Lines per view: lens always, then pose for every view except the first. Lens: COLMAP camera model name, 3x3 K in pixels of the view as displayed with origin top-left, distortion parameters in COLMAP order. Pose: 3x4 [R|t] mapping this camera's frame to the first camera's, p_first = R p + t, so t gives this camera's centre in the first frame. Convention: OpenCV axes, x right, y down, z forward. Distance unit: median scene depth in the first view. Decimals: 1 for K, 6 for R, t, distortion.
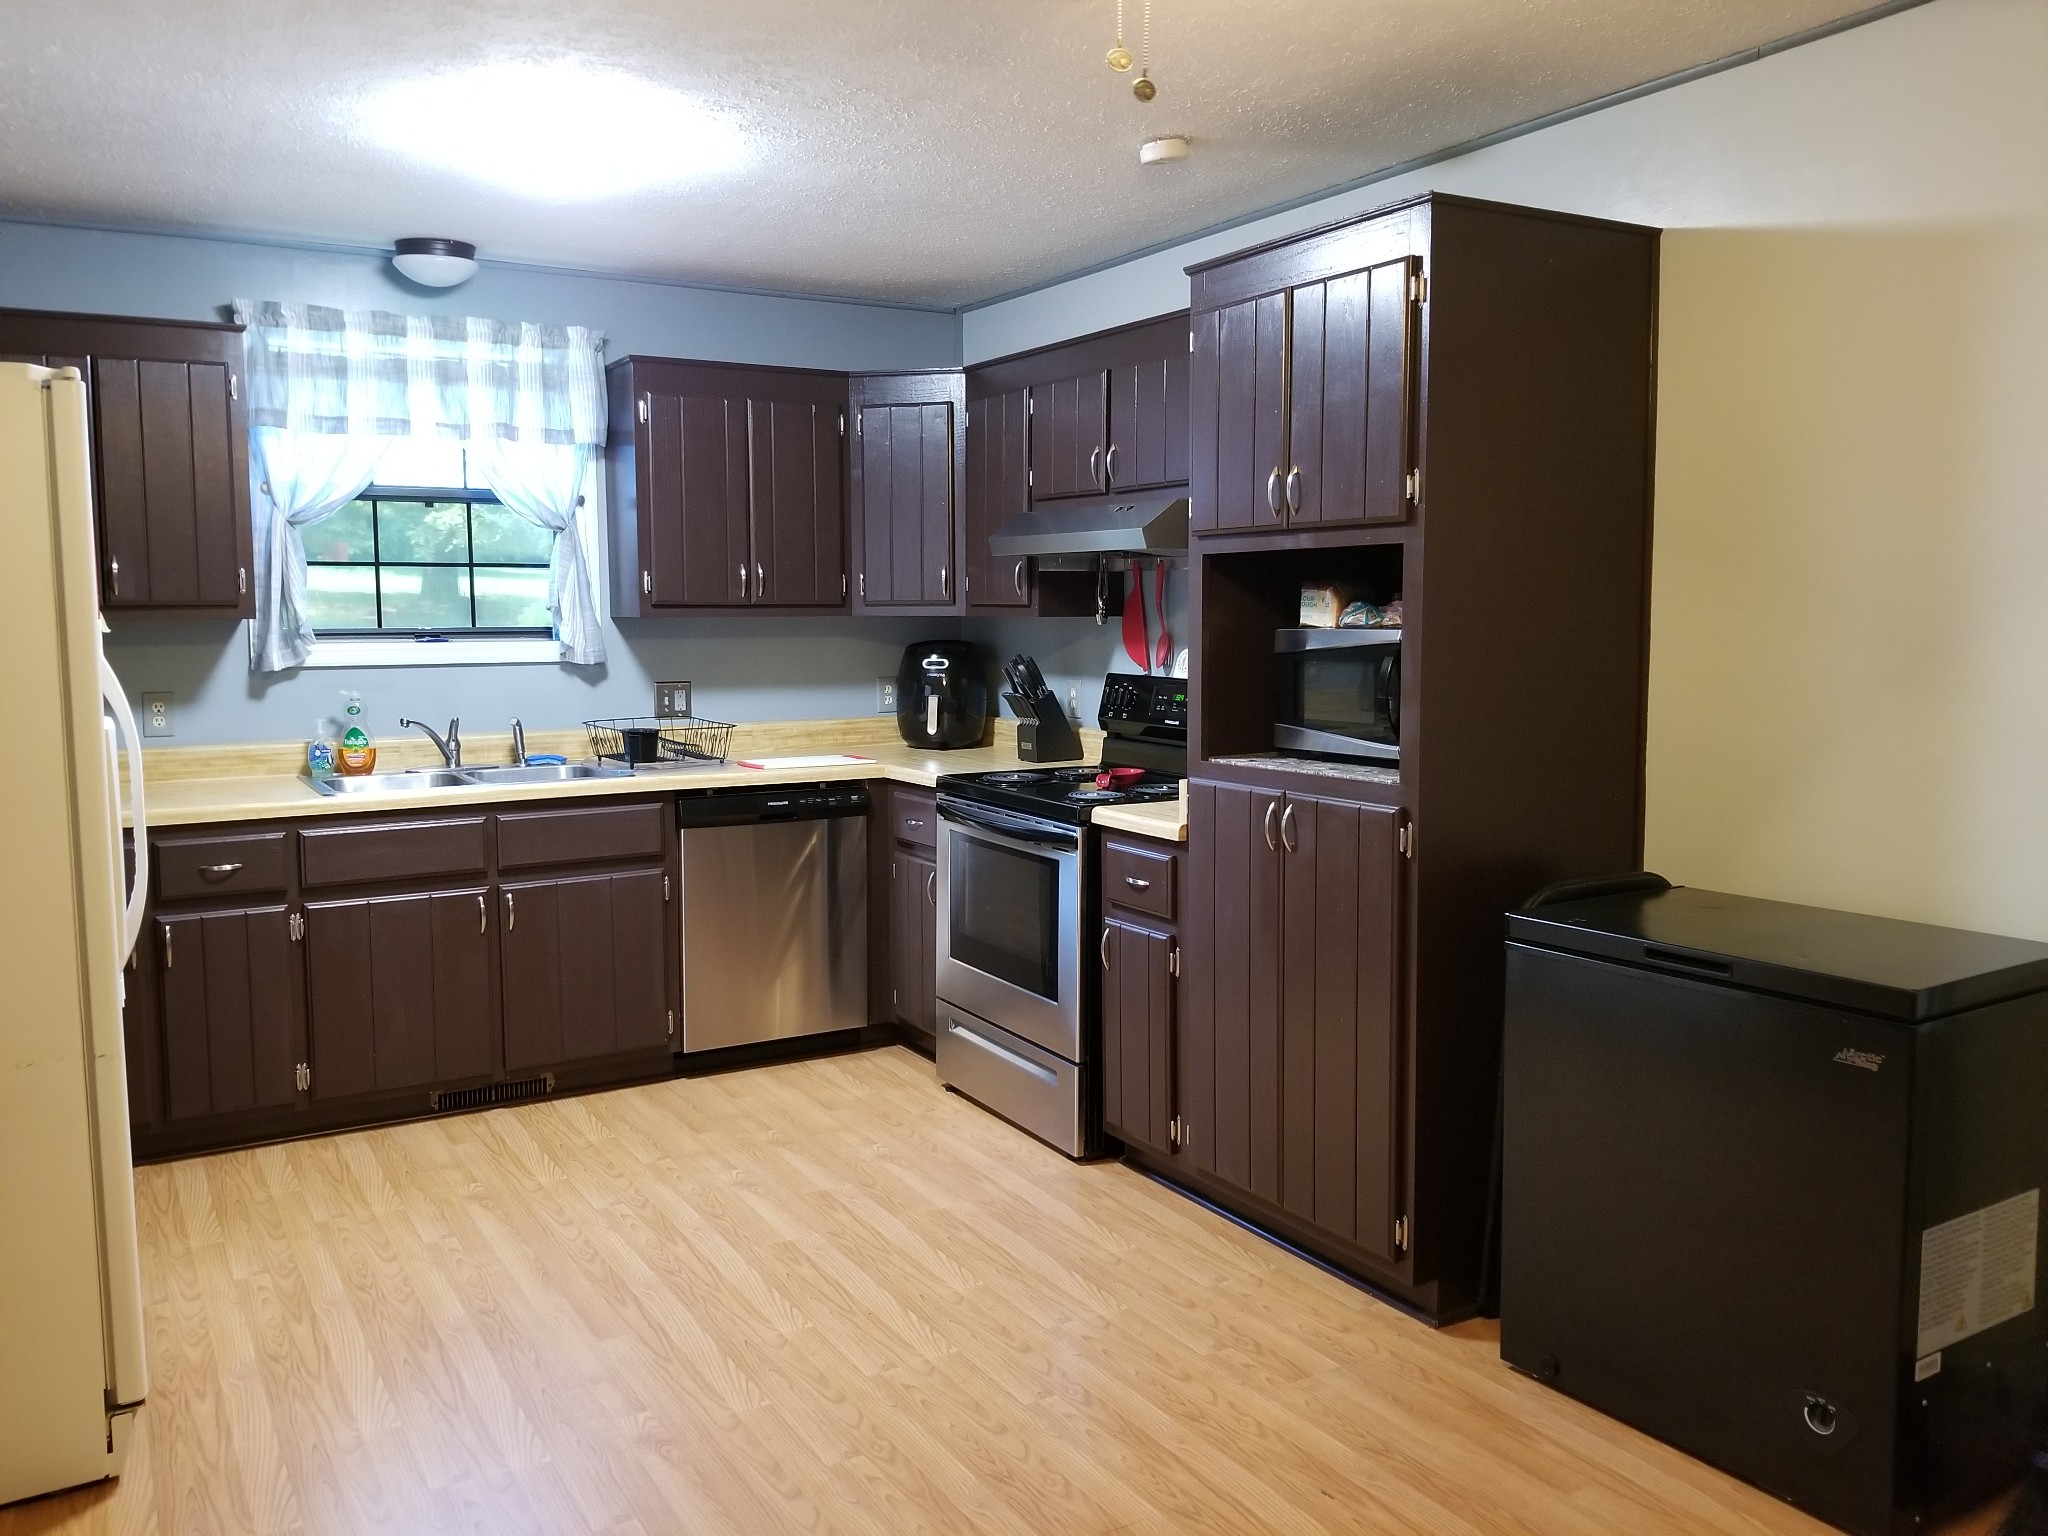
lens RADIAL K [[1595.4, 0, 970.1], [0, 1595.4, 742.5], [0, 0, 1]] dist [0.051384, -0.088337]
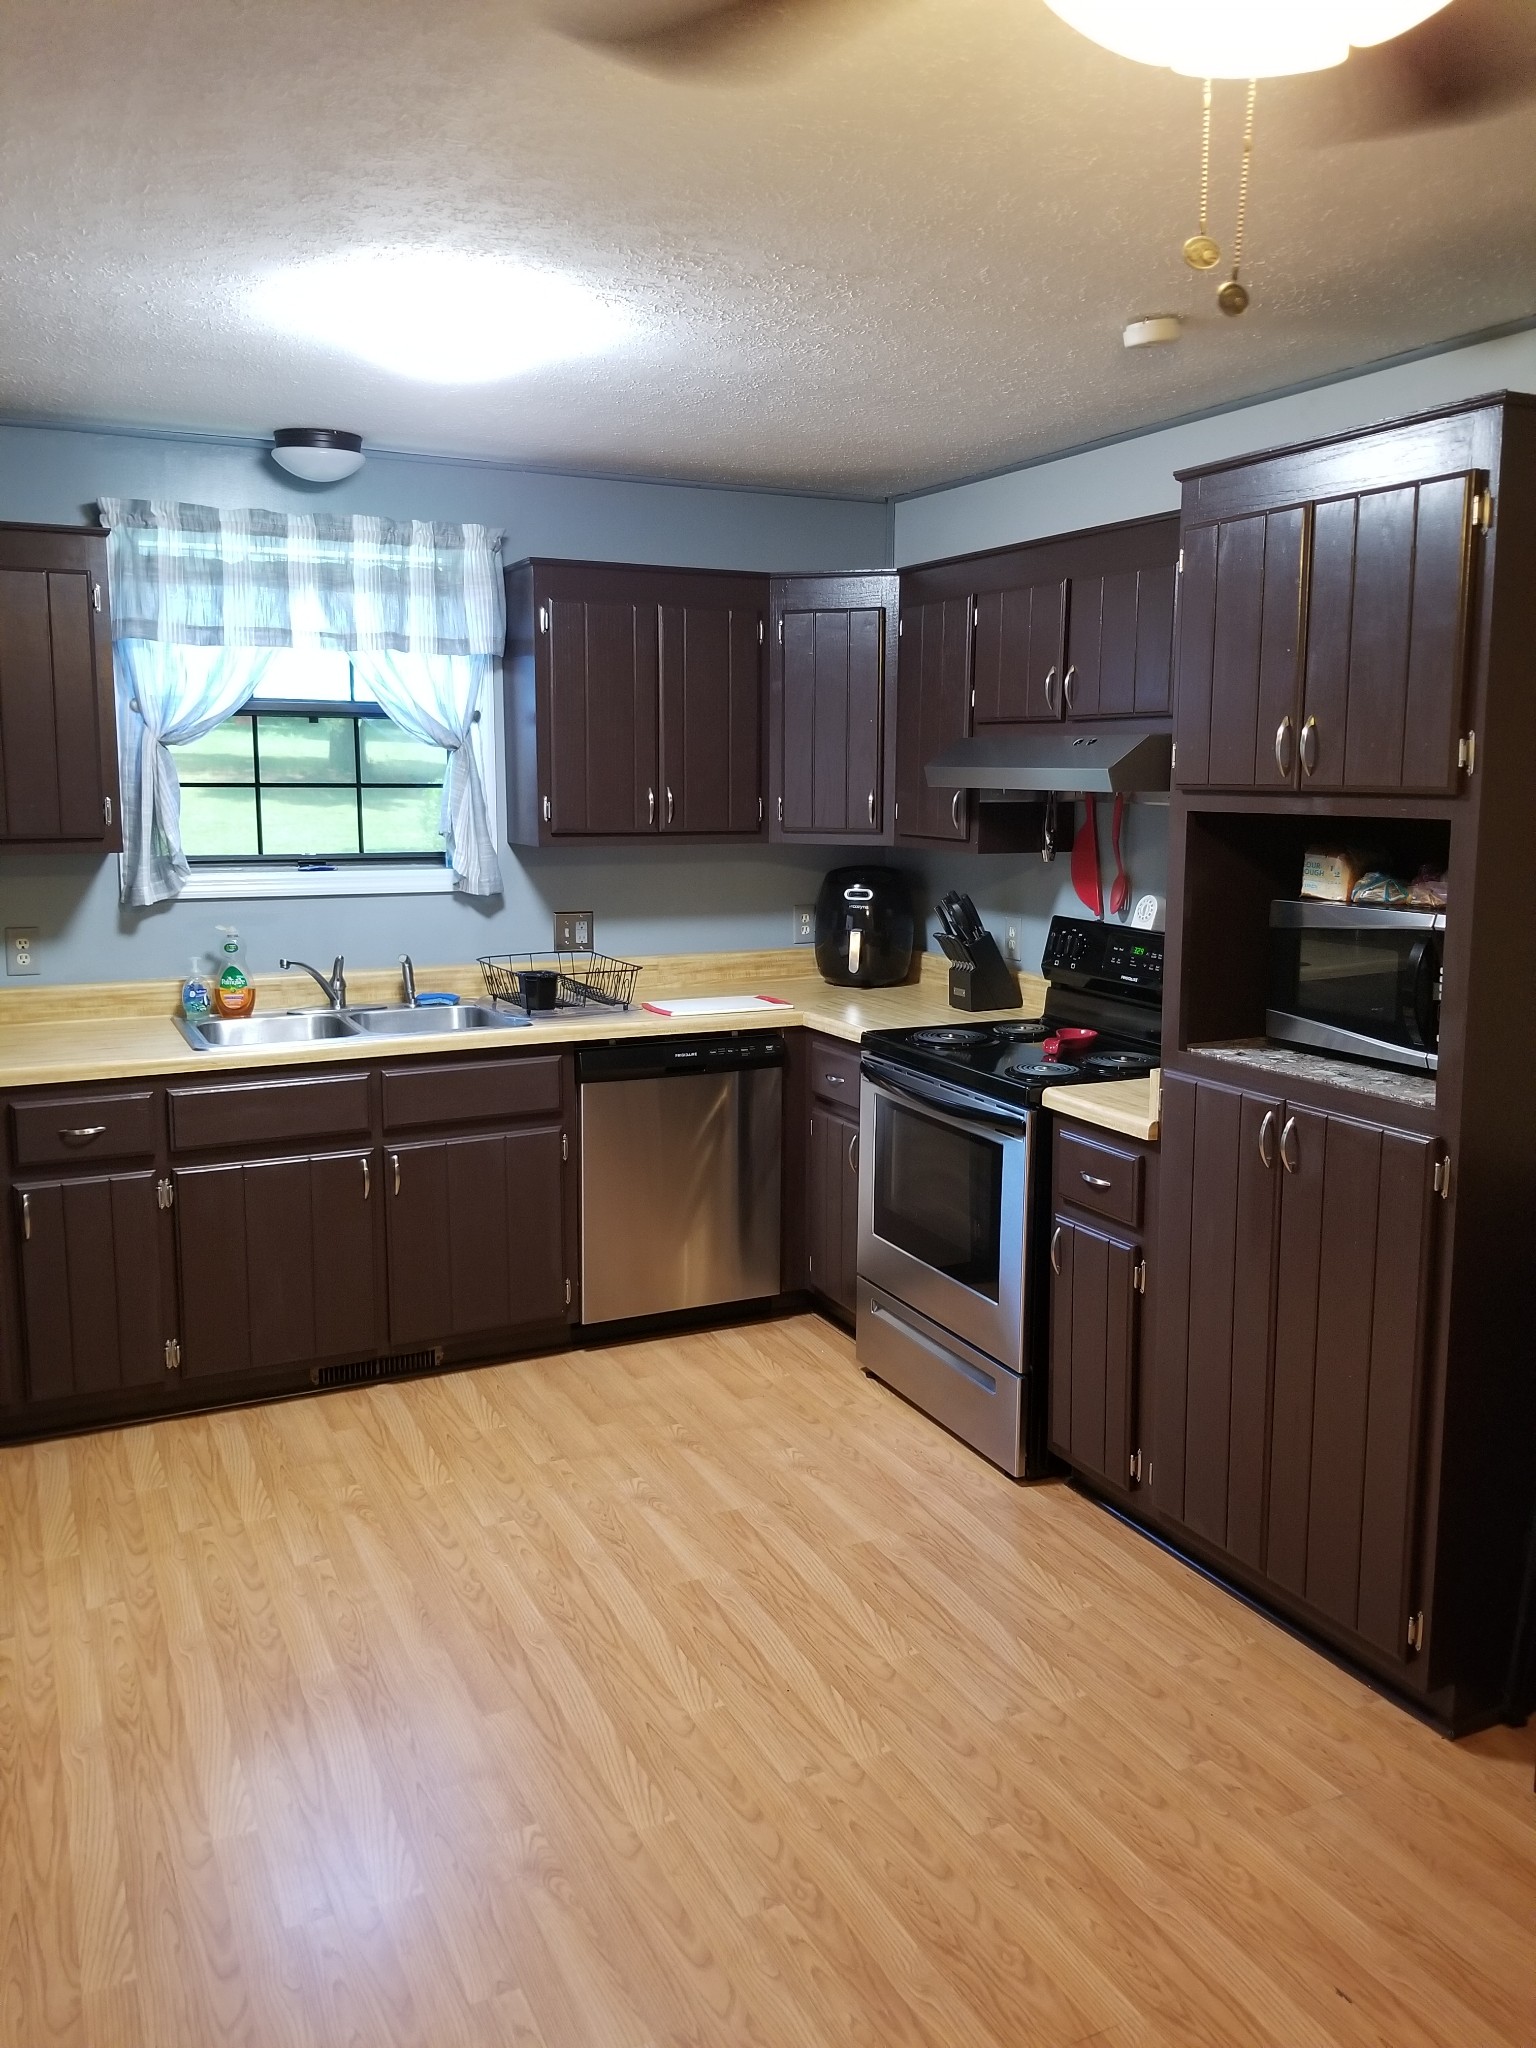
lens RADIAL K [[1595.4, 0, 777.1], [0, 1595.4, 977.4], [0, 0, 1]] dist [0.051384, -0.088337]
pose [[0.998162, 0.017195, -0.058113, -0.019464], [-0.014543, 0.998847, 0.045741, -0.057213], [0.058832, -0.044812, 0.997262, 0.113662]]
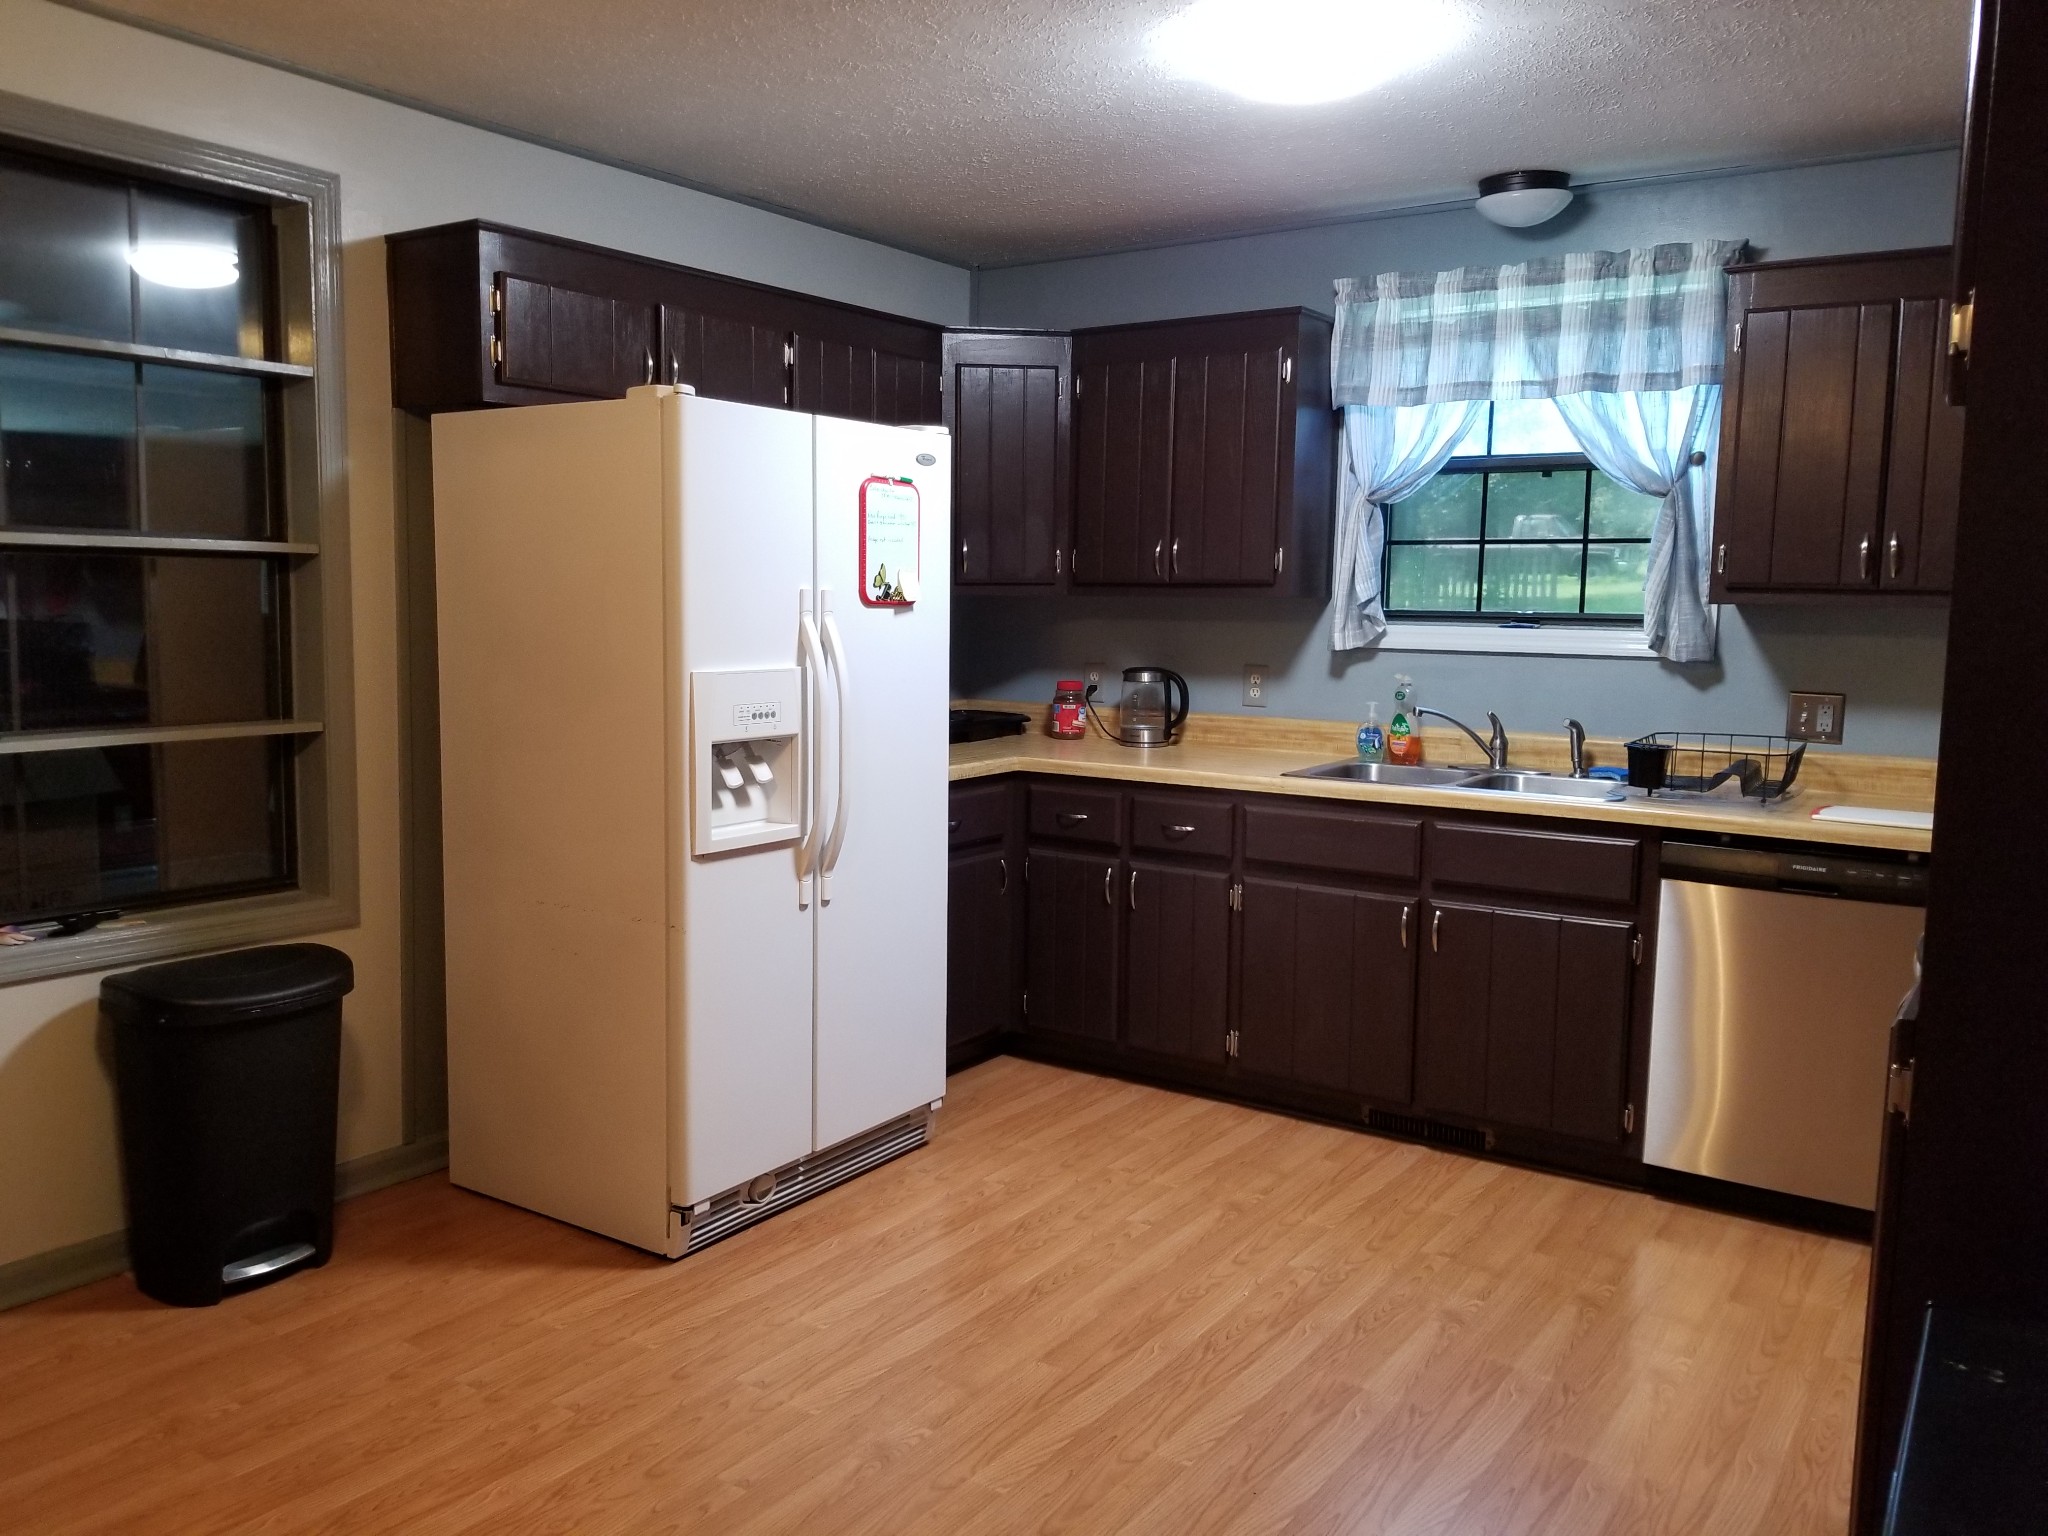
lens RADIAL K [[1595.4, 0, 967.7], [0, 1595.4, 765.7], [0, 0, 1]] dist [0.051384, -0.088337]
pose [[0.423077, 0.111063, -0.899261, 0.426243], [-0.095859, 0.992376, 0.077464, -0.031845], [0.901009, 0.053429, 0.430498, 0.412687]]
